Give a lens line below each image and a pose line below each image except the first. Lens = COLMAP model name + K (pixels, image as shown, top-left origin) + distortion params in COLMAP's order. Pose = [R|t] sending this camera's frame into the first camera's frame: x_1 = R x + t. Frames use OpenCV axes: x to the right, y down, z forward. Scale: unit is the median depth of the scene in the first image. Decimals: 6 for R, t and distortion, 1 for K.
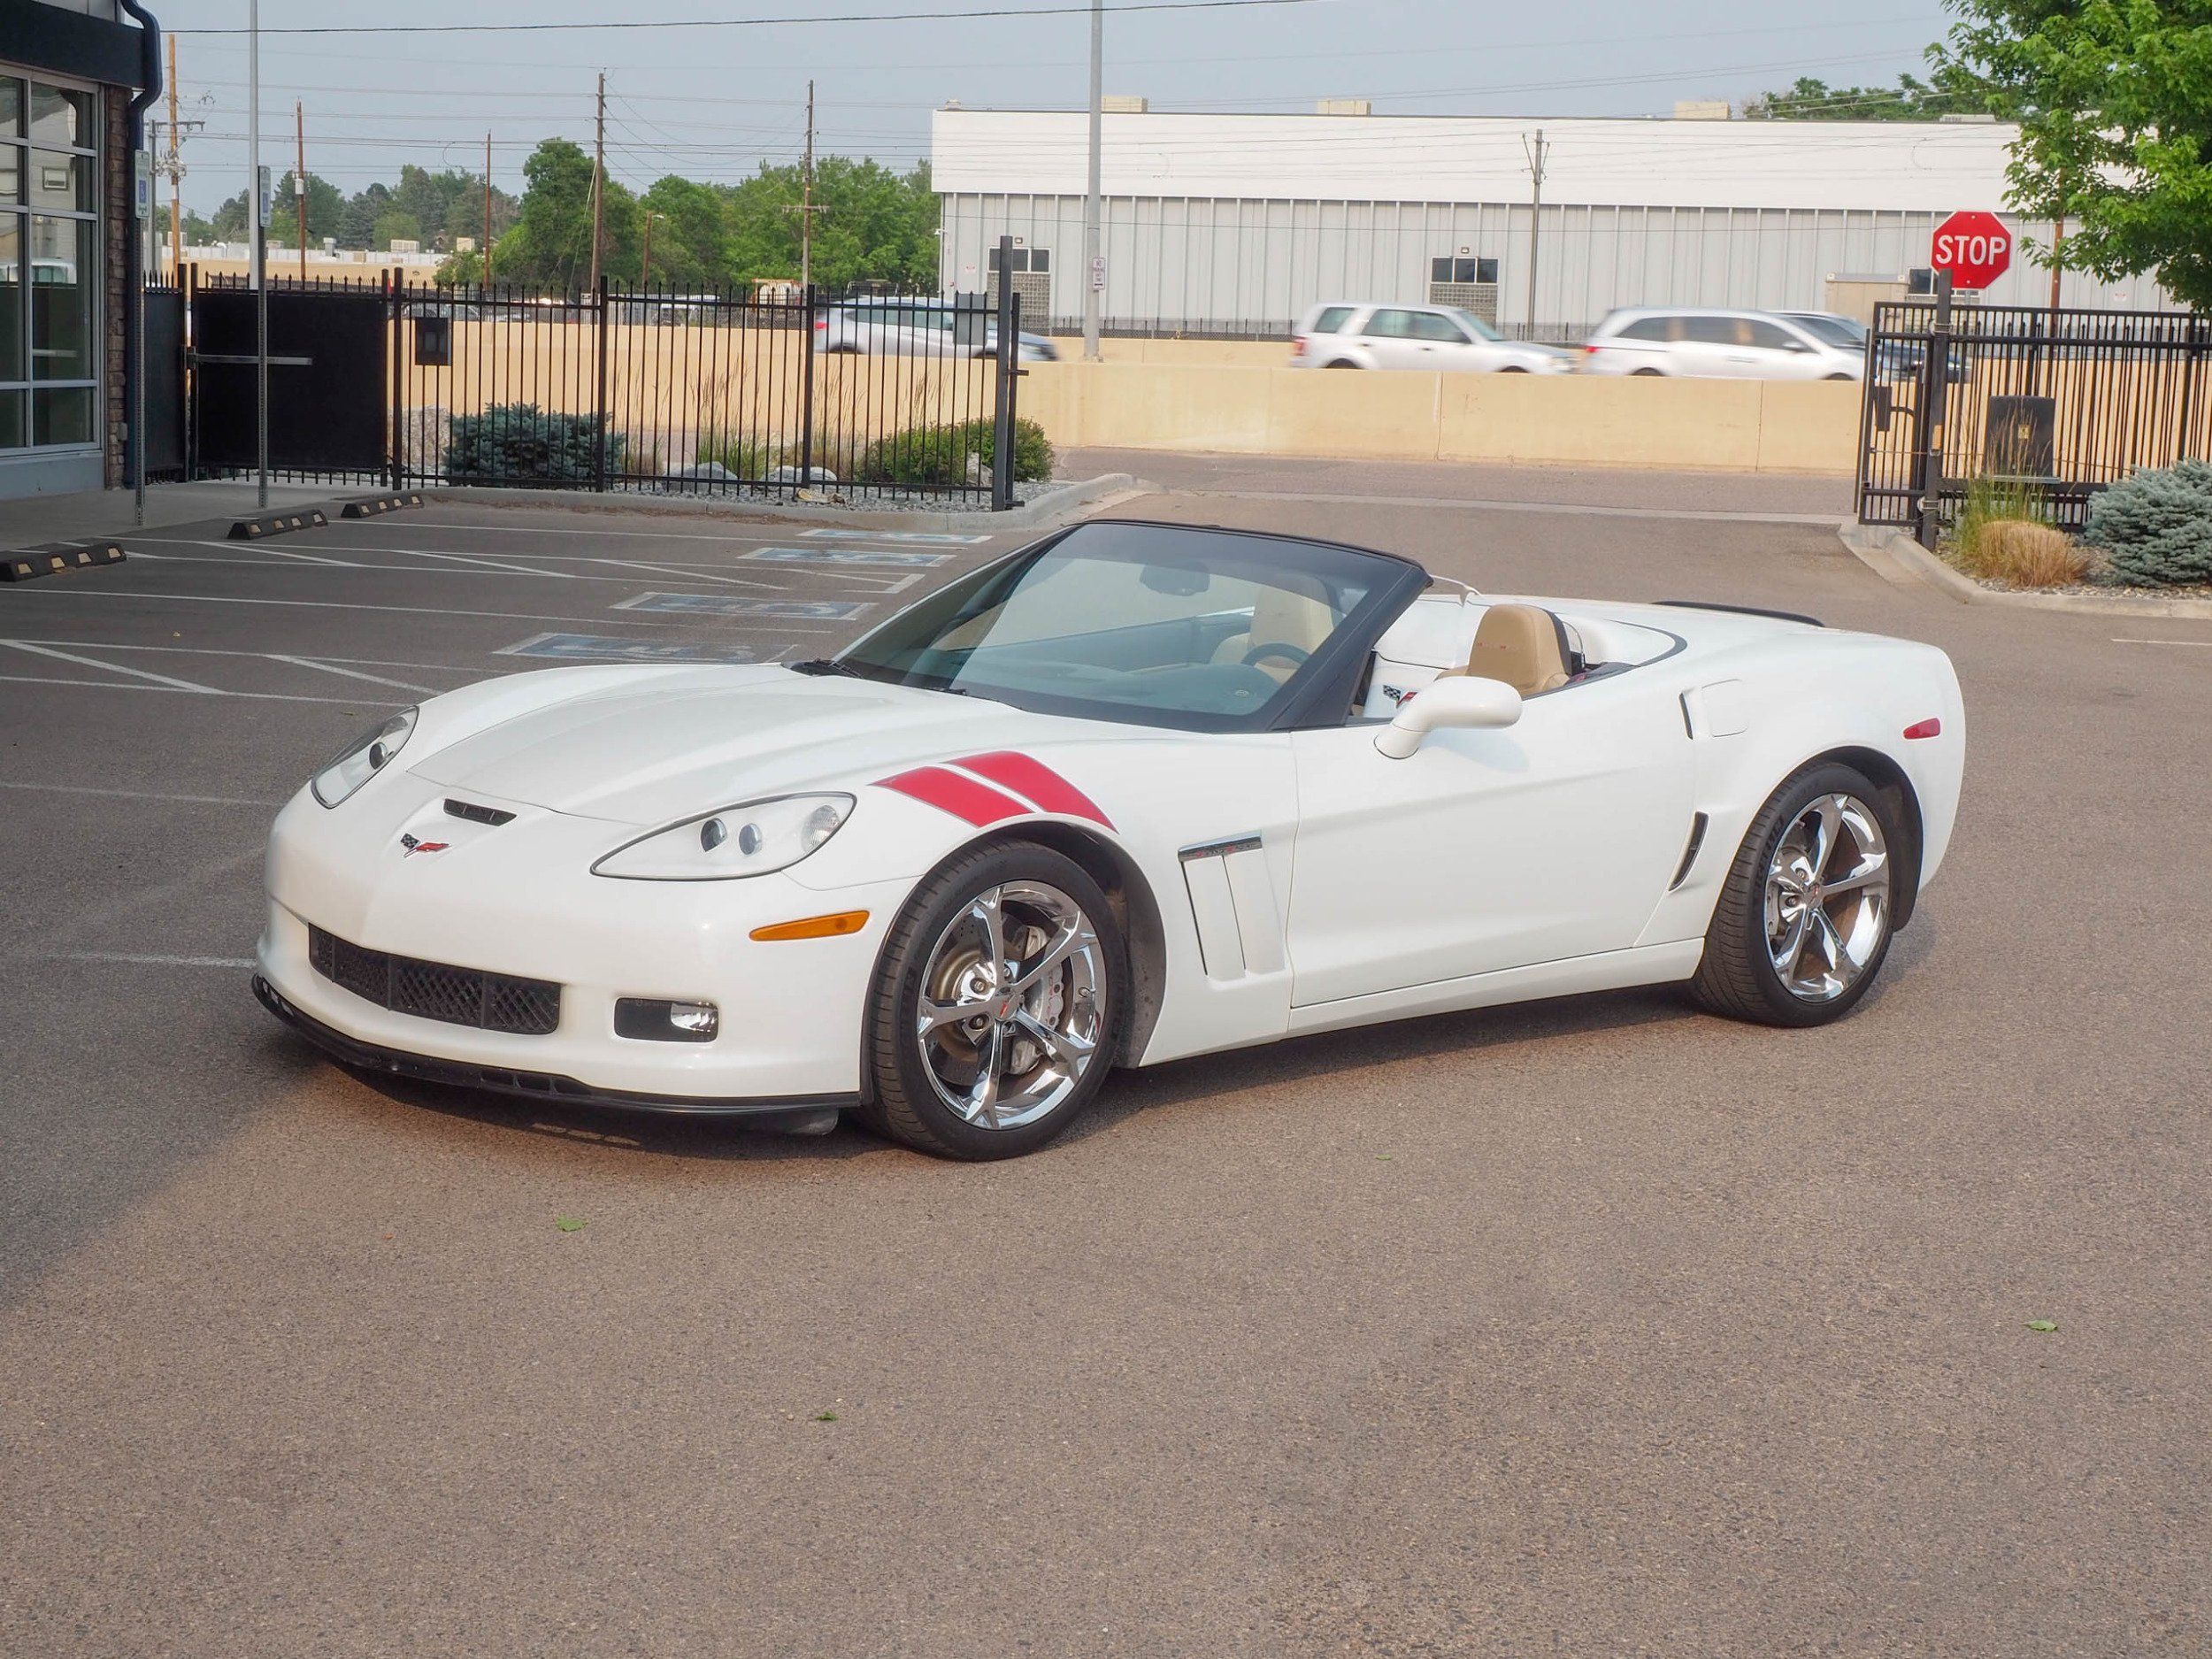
lens RADIAL K [[3739.9, 0, 1037.2], [0, 3739.9, 826.1], [0, 0, 1]] dist [0.019153, -0.277600]
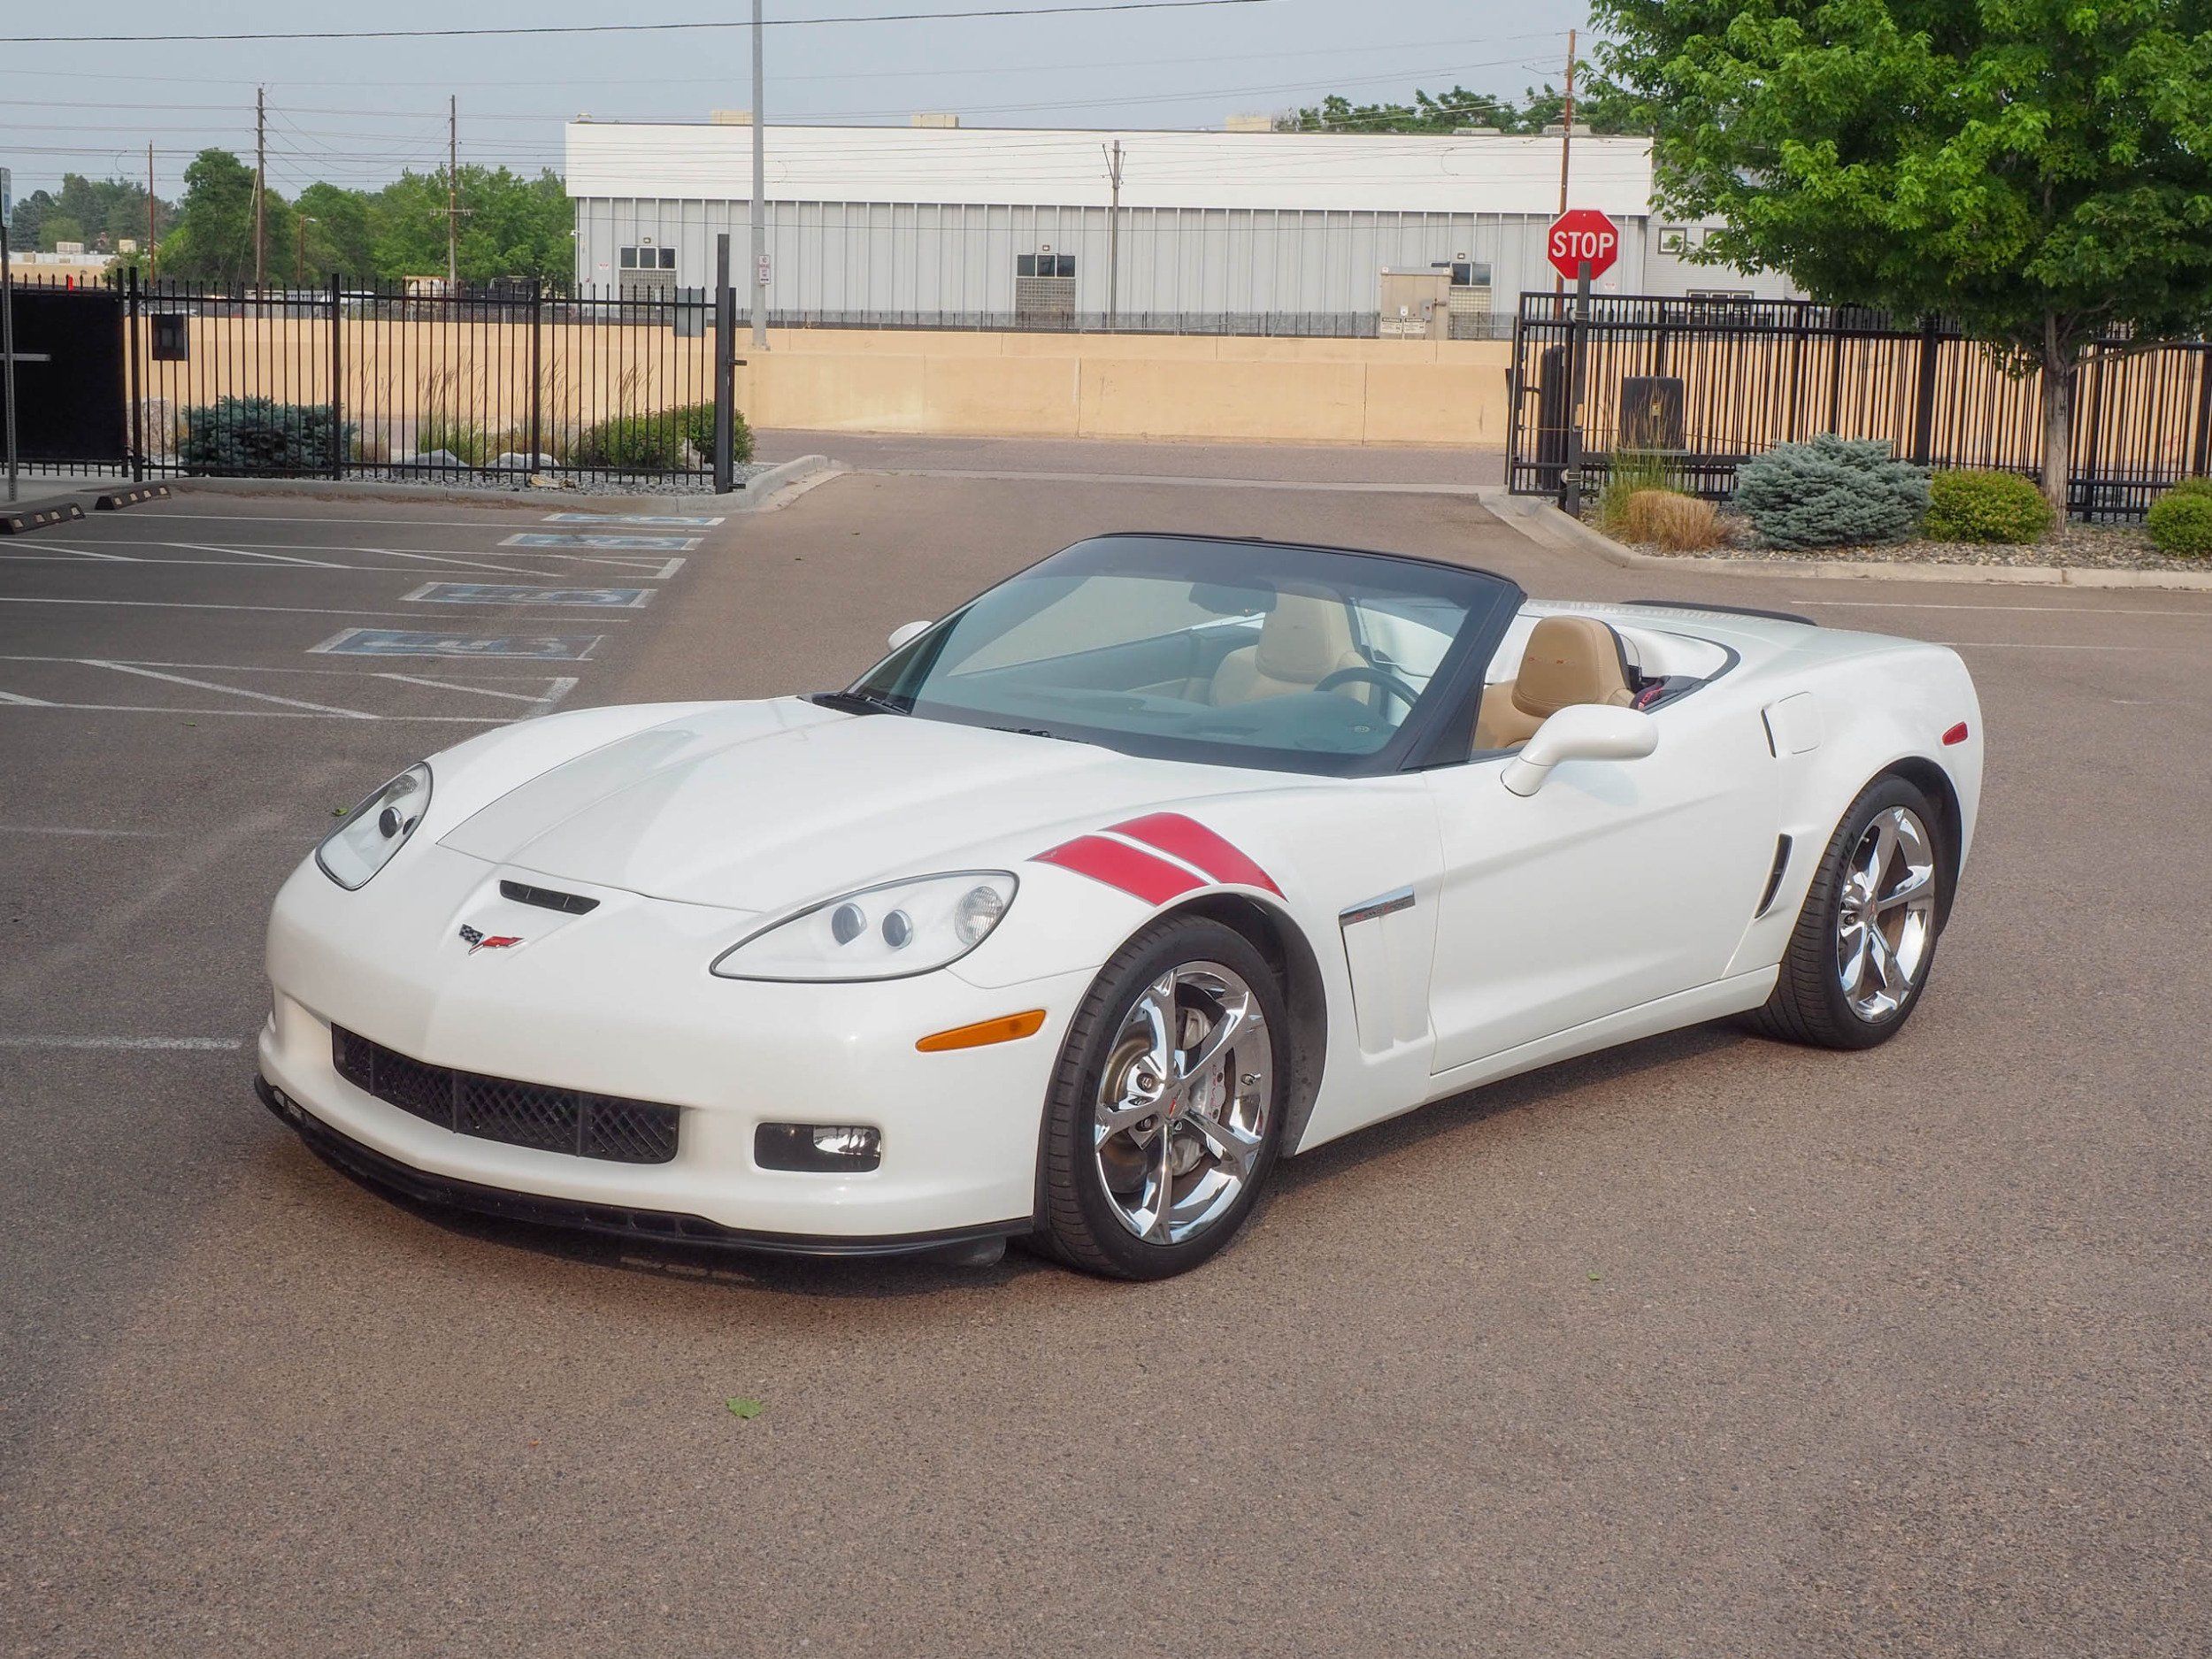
lens RADIAL K [[3194.7, 0, 1051.6], [0, 3194.7, 835.1], [0, 0, 1]] dist [-0.005764, -0.016265]
pose [[0.990350, -0.027881, 0.135753, -0.049502], [0.024002, 0.999258, 0.030130, -0.013753], [-0.136492, -0.026581, 0.990284, 0.094990]]
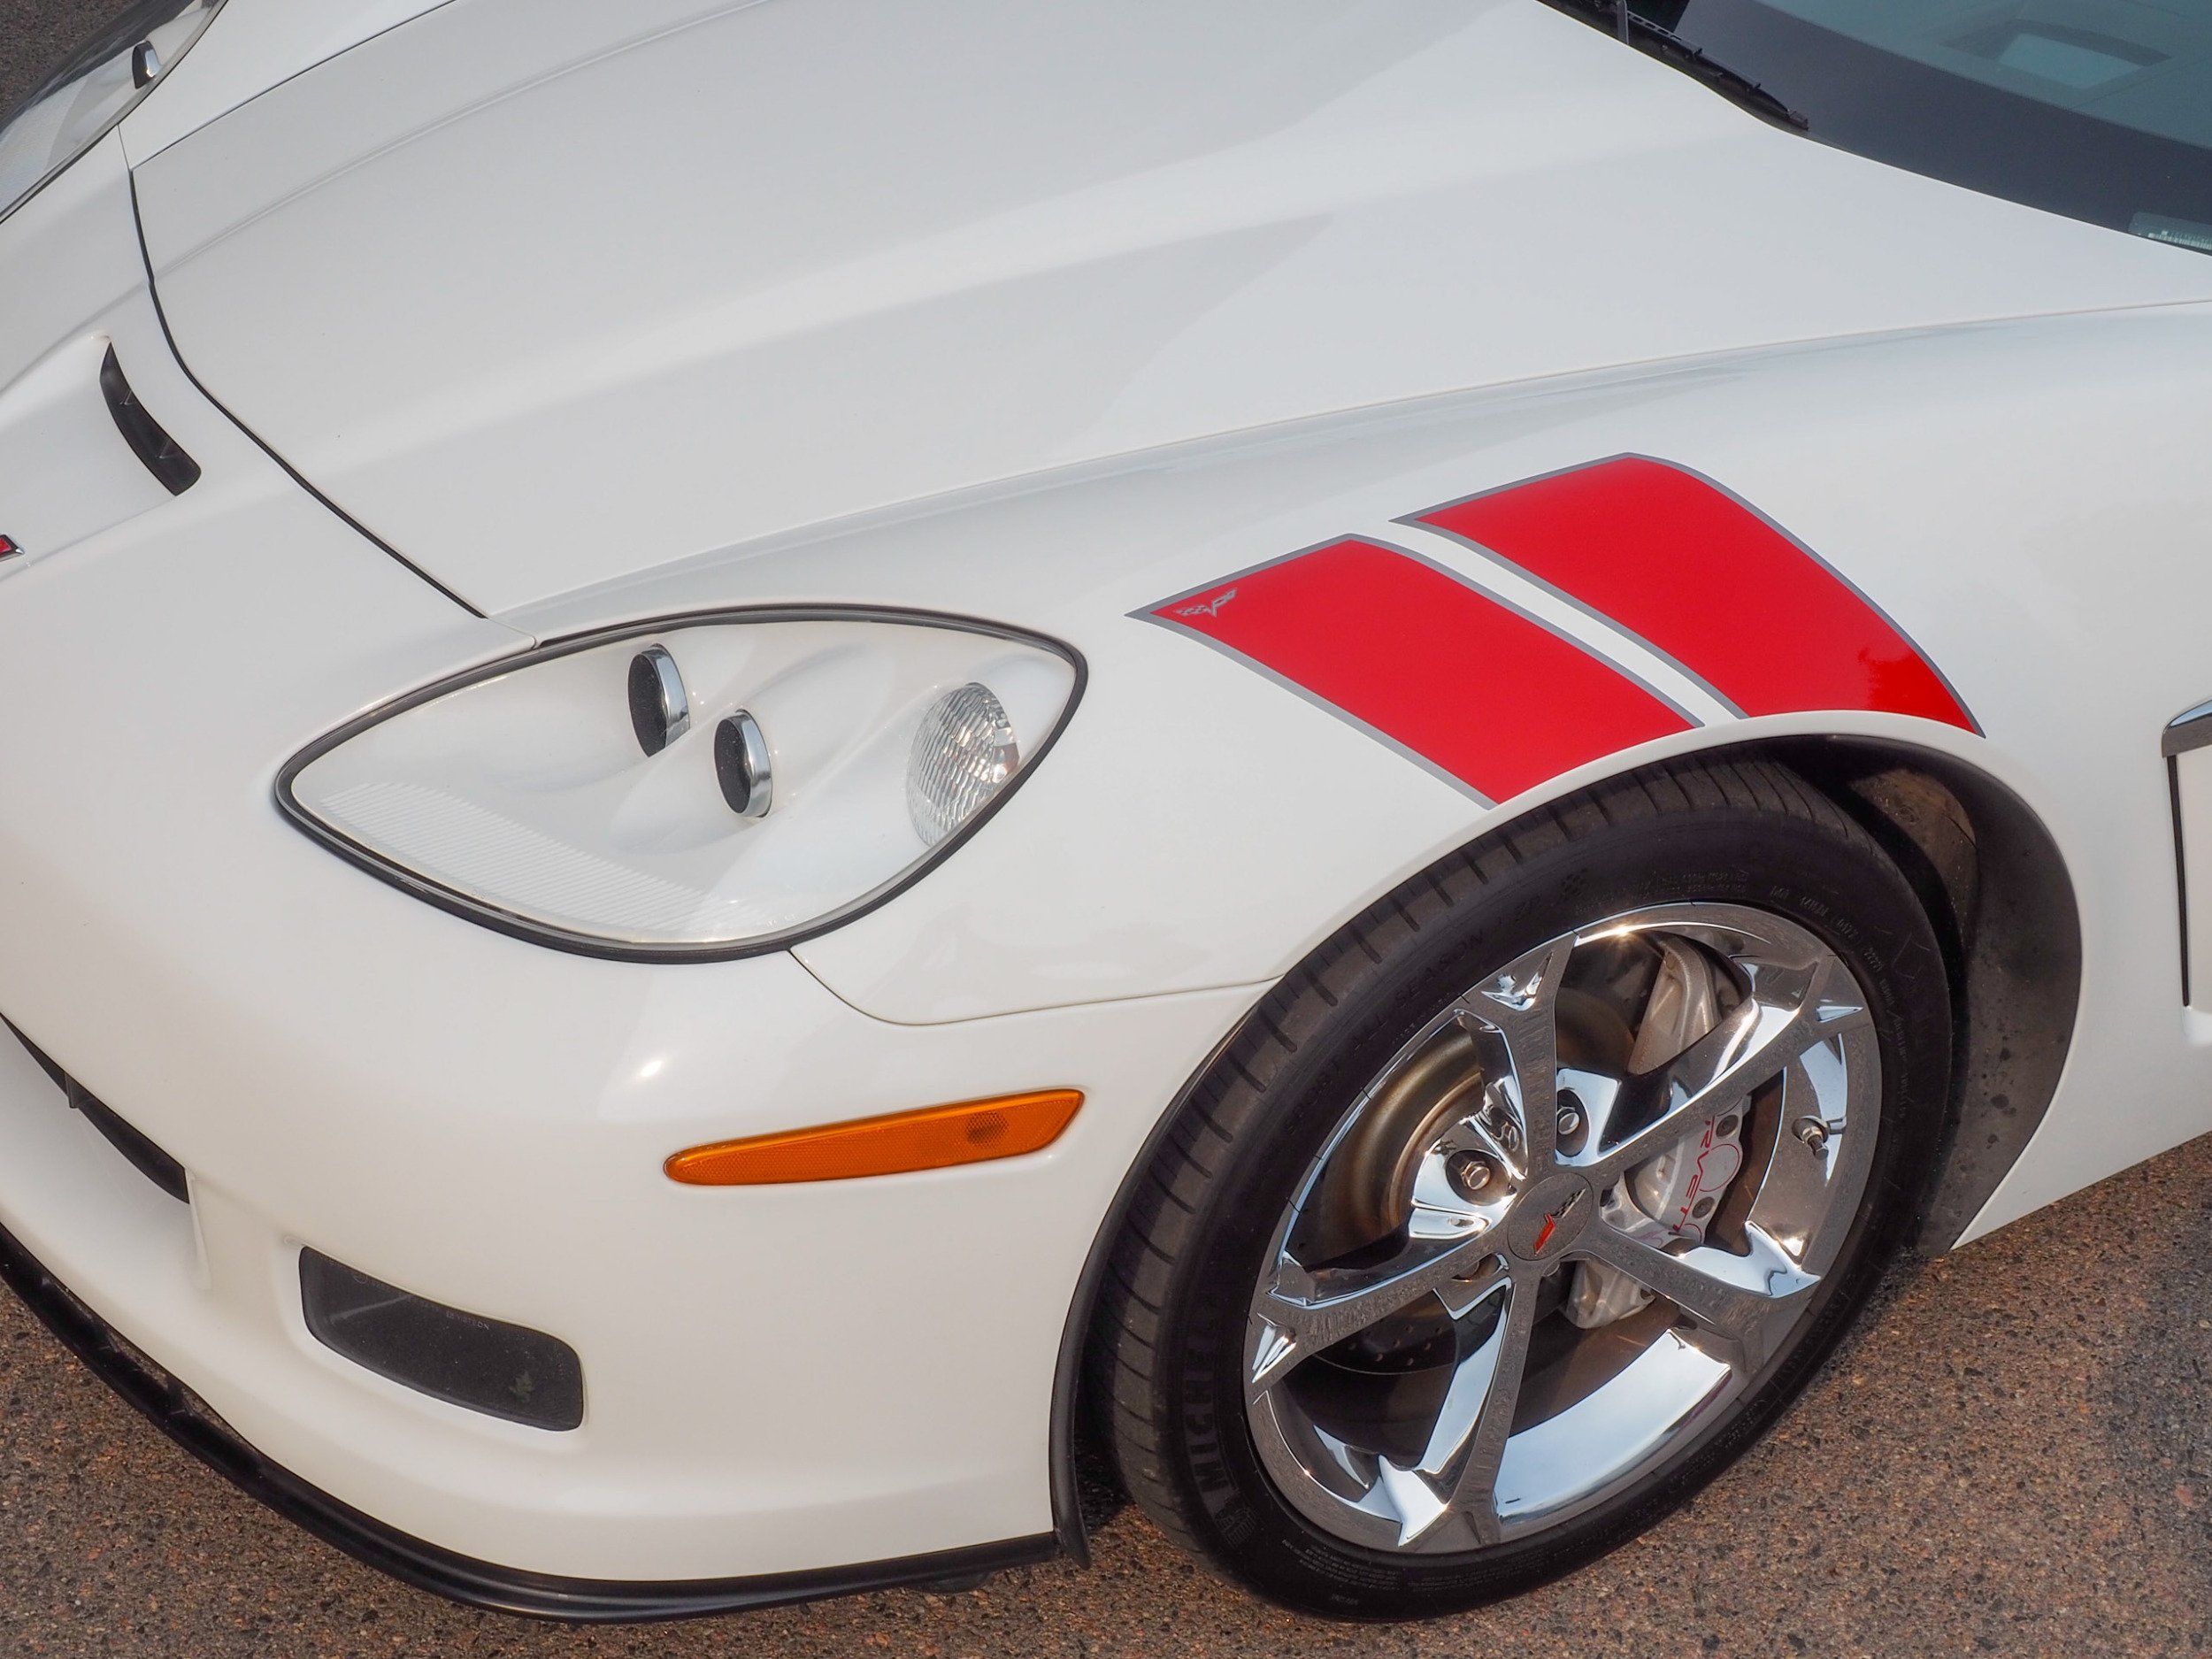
lens RADIAL K [[3194.7, 0, 1051.6], [0, 3194.7, 835.1], [0, 0, 1]] dist [-0.005764, -0.016265]
pose [[0.974963, 0.108244, -0.194244, -0.000330], [-0.027017, 0.924714, 0.379701, -0.031689], [0.220720, -0.364947, 0.904487, 0.271545]]
